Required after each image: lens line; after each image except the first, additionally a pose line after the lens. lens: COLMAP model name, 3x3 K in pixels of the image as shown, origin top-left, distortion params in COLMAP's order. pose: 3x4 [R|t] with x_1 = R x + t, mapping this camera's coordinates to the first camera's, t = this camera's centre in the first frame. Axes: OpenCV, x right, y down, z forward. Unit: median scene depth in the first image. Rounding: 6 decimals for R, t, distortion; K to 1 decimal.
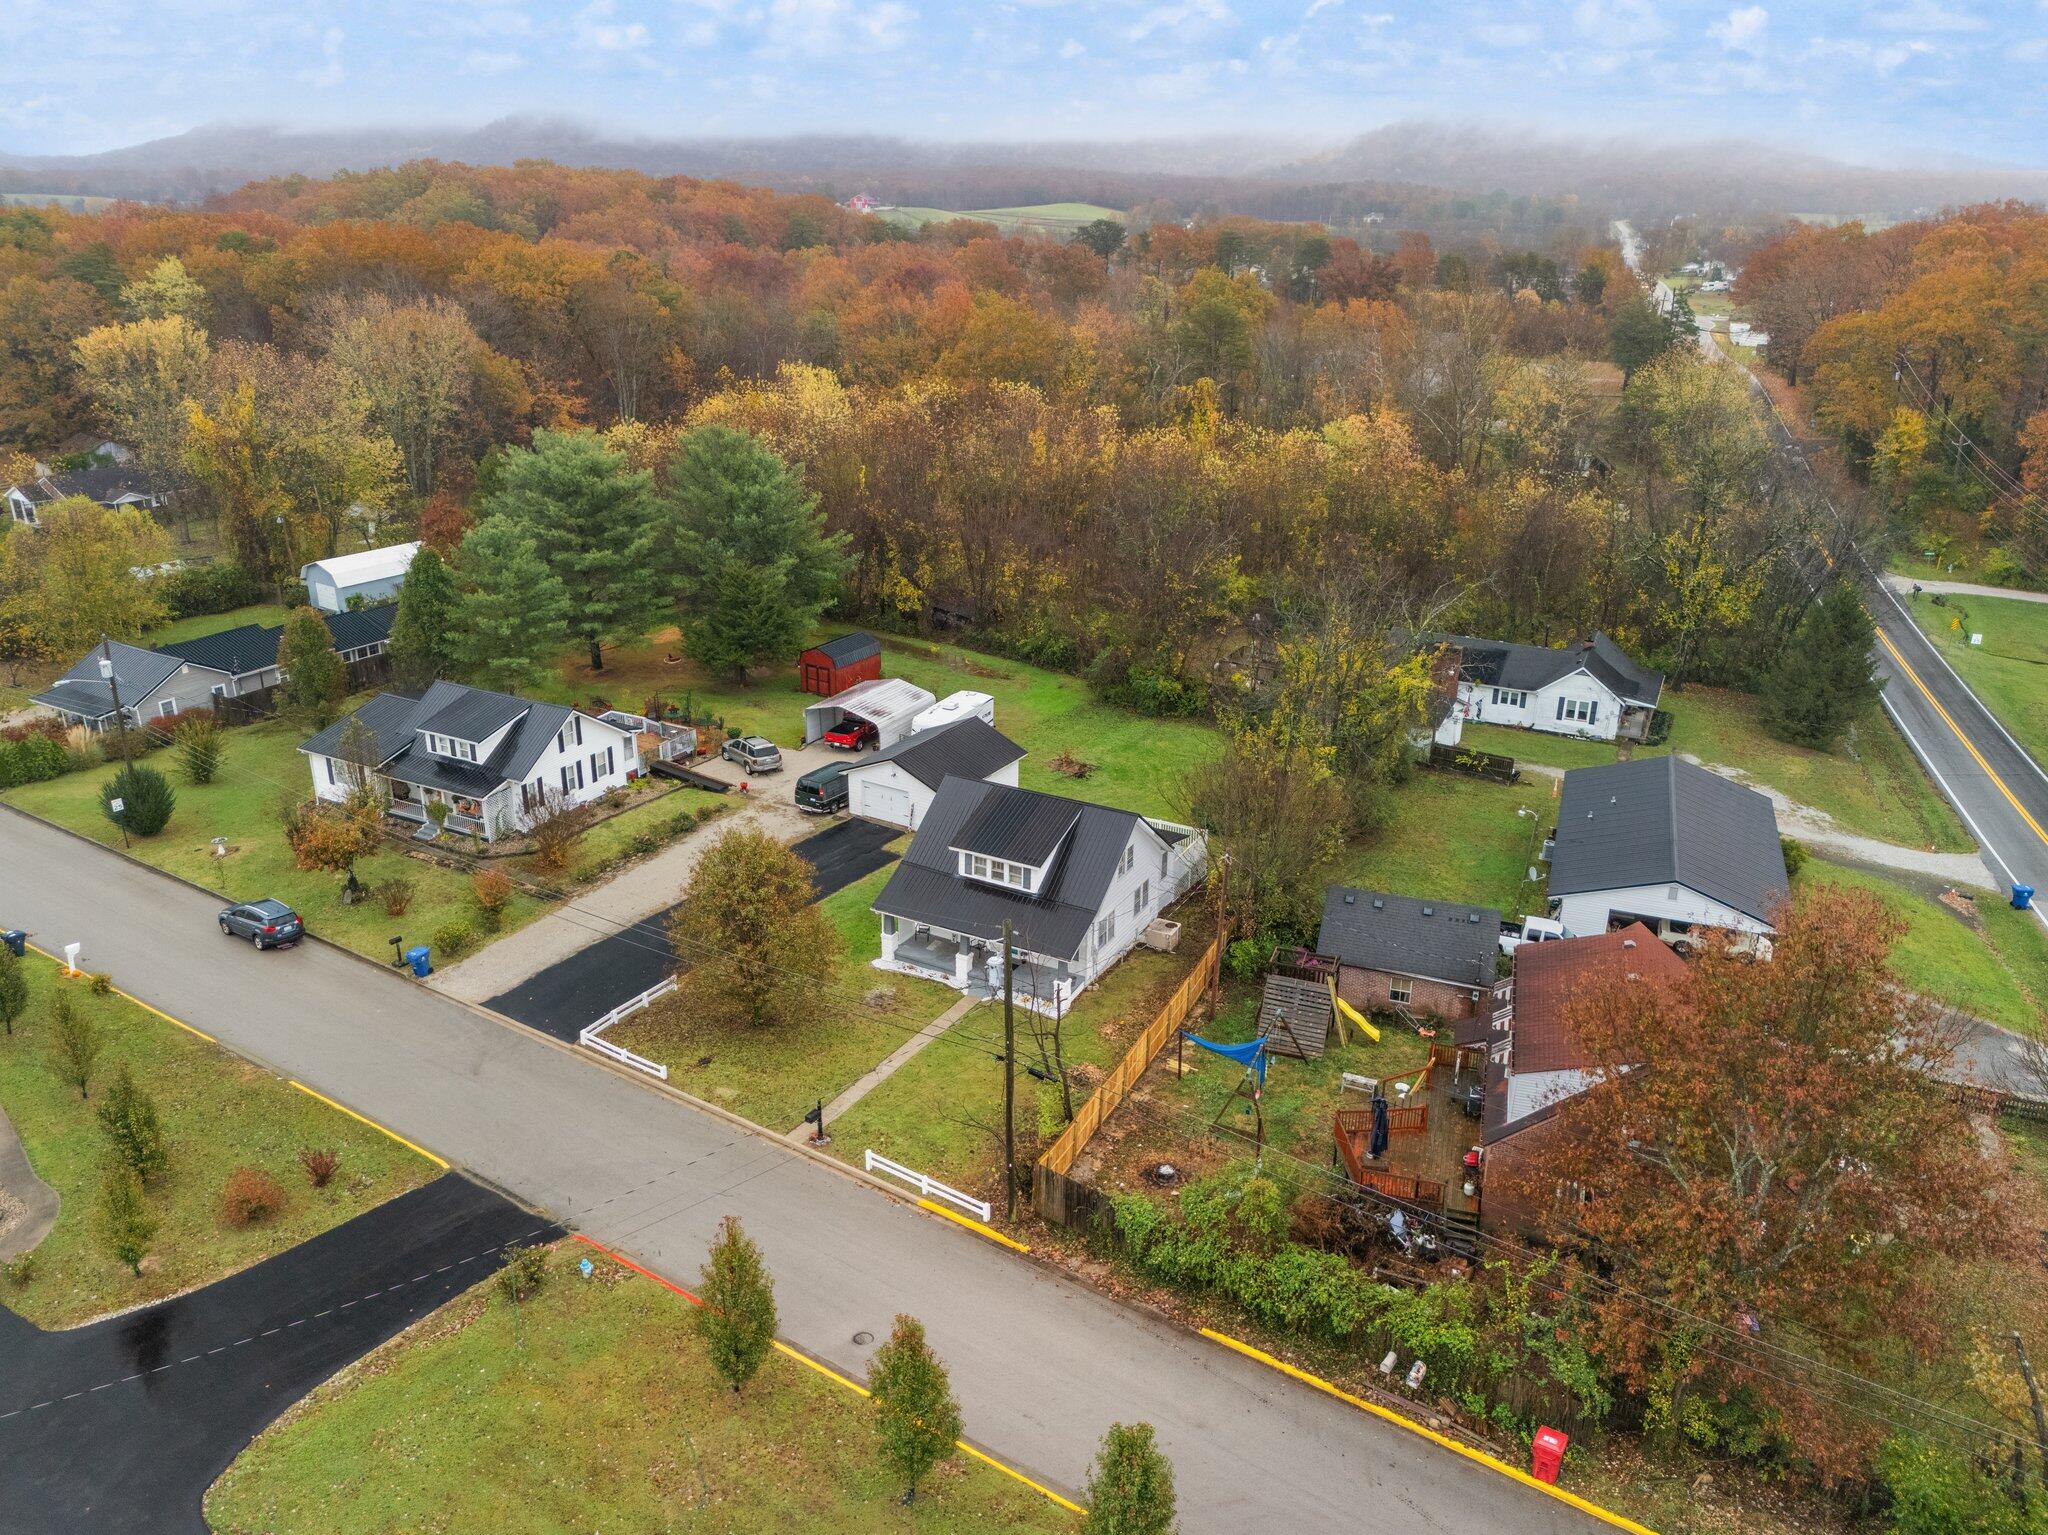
lens RADIAL K [[1514.3, 0, 1017.5], [0, 1514.3, 773.9], [0, 0, 1]] dist [0.094537, -0.099372]
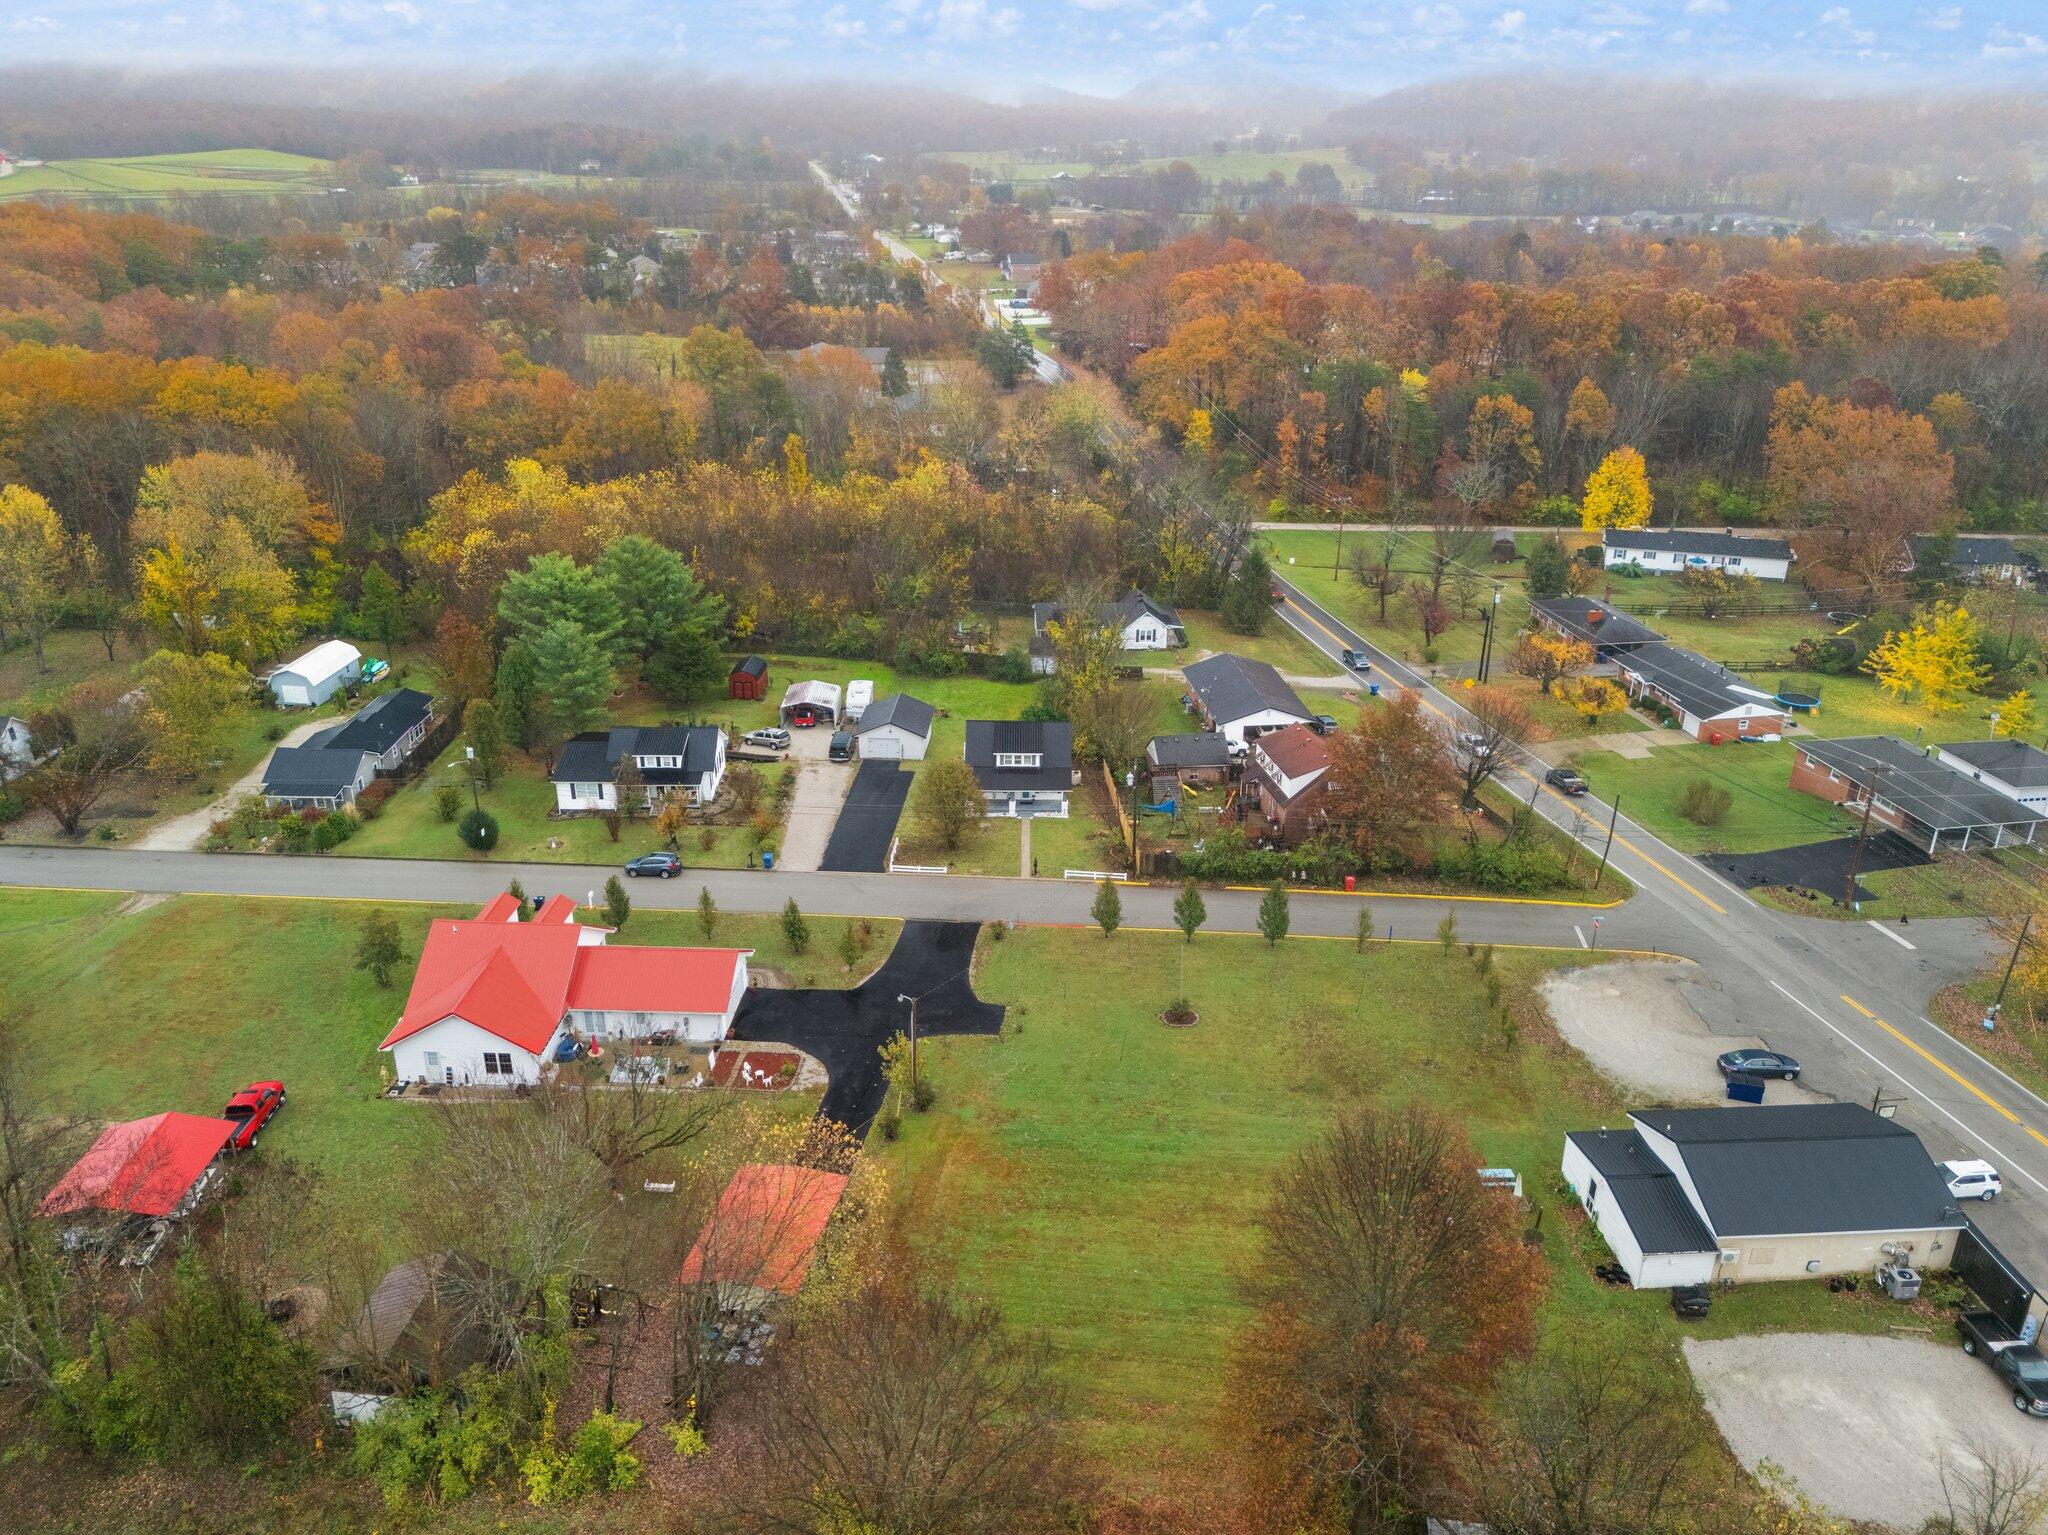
lens RADIAL K [[1514.3, 0, 1017.5], [0, 1514.3, 773.9], [0, 0, 1]] dist [0.094537, -0.099372]
pose [[0.879741, -0.197086, 0.432682, -0.656210], [0.176780, 0.980386, 0.087131, -0.070825], [-0.441368, -0.000164, 0.897326, -0.628654]]
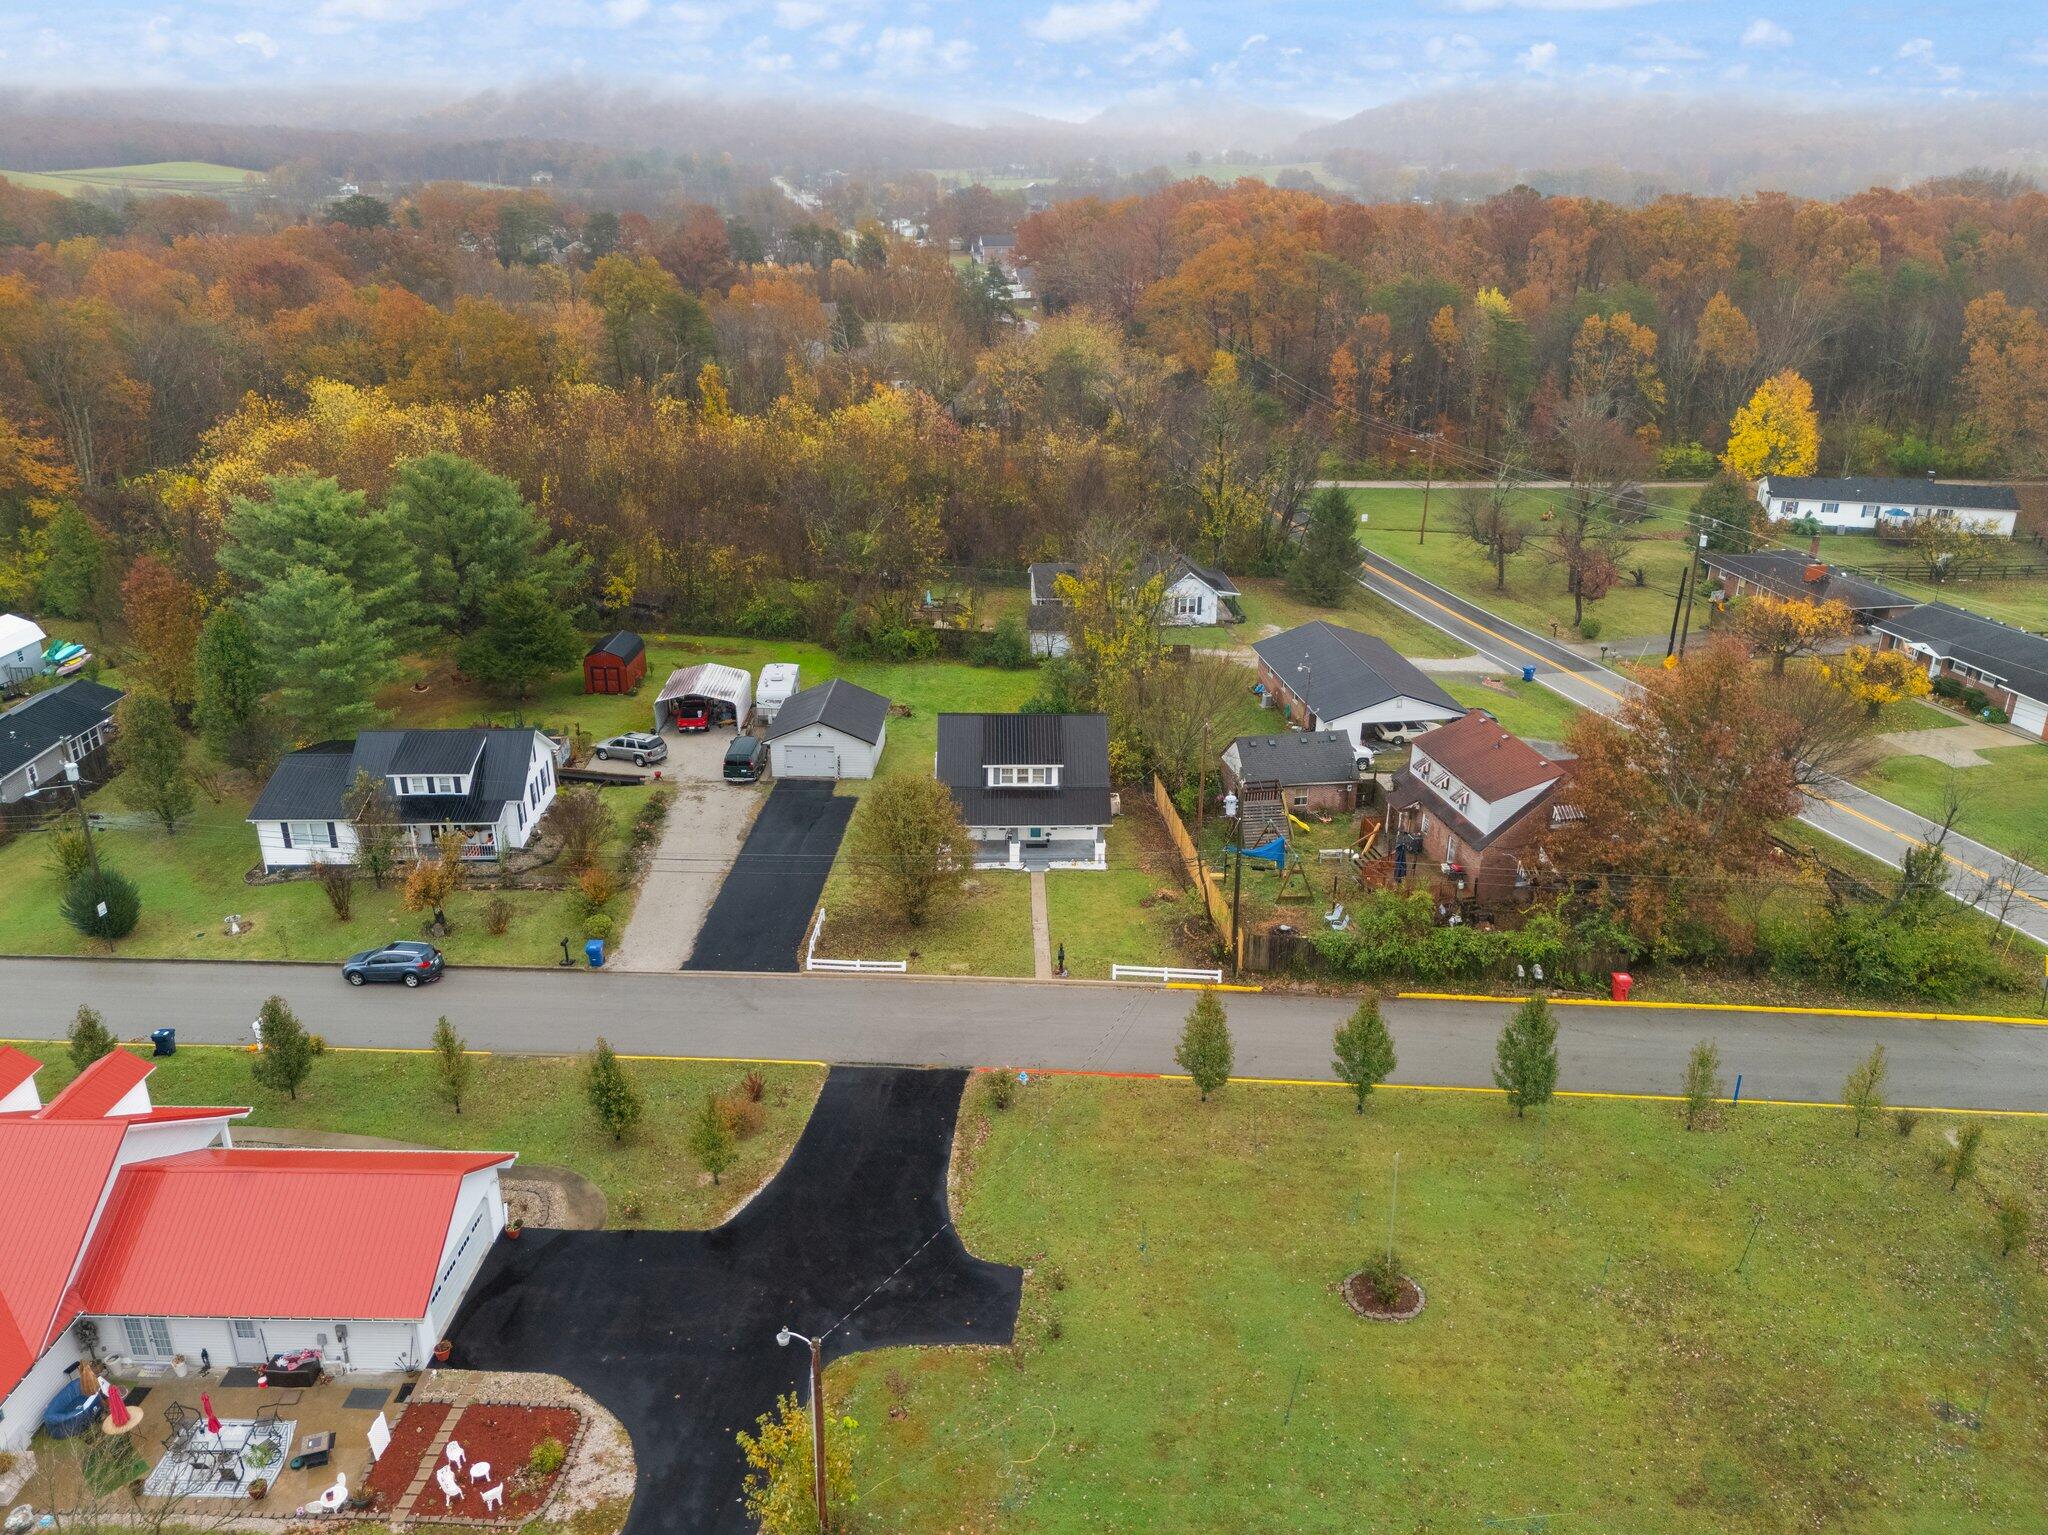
lens RADIAL K [[1514.3, 0, 1017.5], [0, 1514.3, 773.9], [0, 0, 1]] dist [0.094537, -0.099372]
pose [[0.869830, -0.197111, 0.452264, -0.425896], [0.185283, 0.980130, 0.070820, -0.021153], [-0.457237, 0.022195, 0.889068, -0.106182]]
